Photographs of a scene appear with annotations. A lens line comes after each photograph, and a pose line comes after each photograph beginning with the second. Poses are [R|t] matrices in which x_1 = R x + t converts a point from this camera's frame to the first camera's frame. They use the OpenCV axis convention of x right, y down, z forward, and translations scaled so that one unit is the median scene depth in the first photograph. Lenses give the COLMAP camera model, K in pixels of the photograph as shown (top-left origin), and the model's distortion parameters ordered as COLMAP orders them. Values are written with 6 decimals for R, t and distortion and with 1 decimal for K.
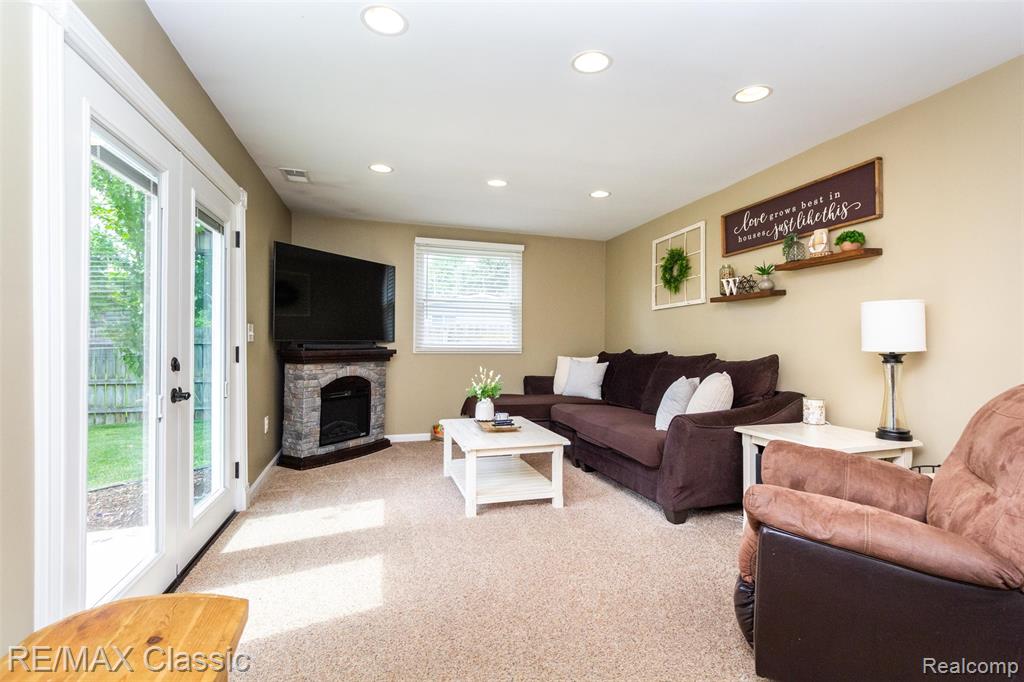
lens RADIAL K [[477.6, 0, 510.0], [0, 477.6, 335.4], [0, 0, 1]] dist [0.000785, -0.000019]
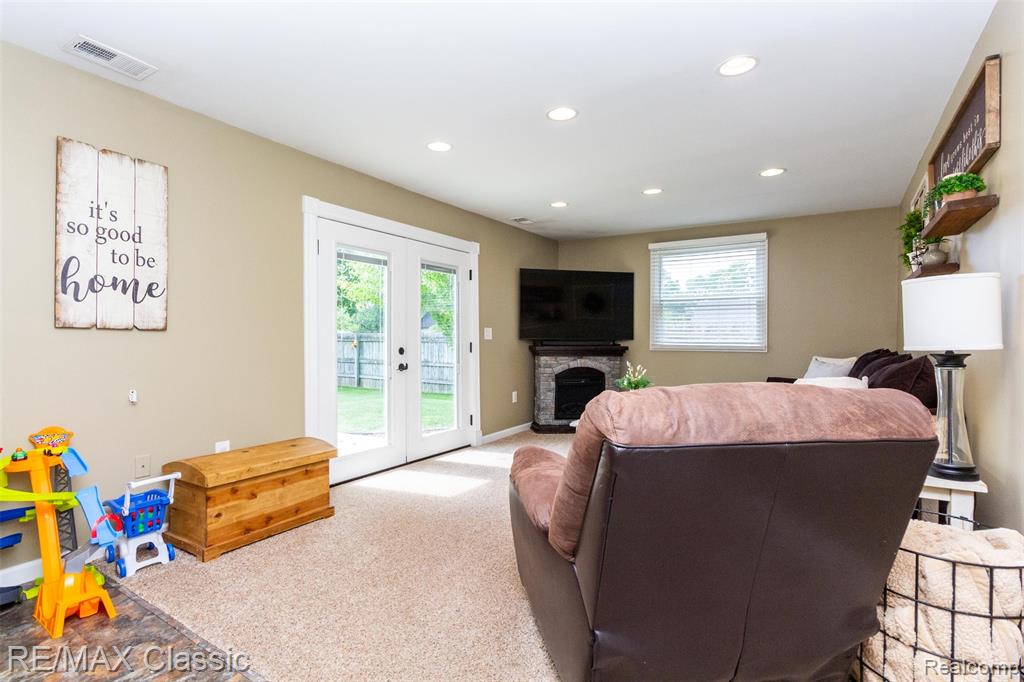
lens RADIAL K [[484.2, 0, 498.5], [0, 484.2, 338.0], [0, 0, 1]] dist [-0.000130, -0.000124]
pose [[0.639097, -0.006020, -0.769103, 0.618451], [0.012026, 0.999925, 0.002166, 0.004659], [0.769032, -0.010633, 0.639121, 0.032969]]
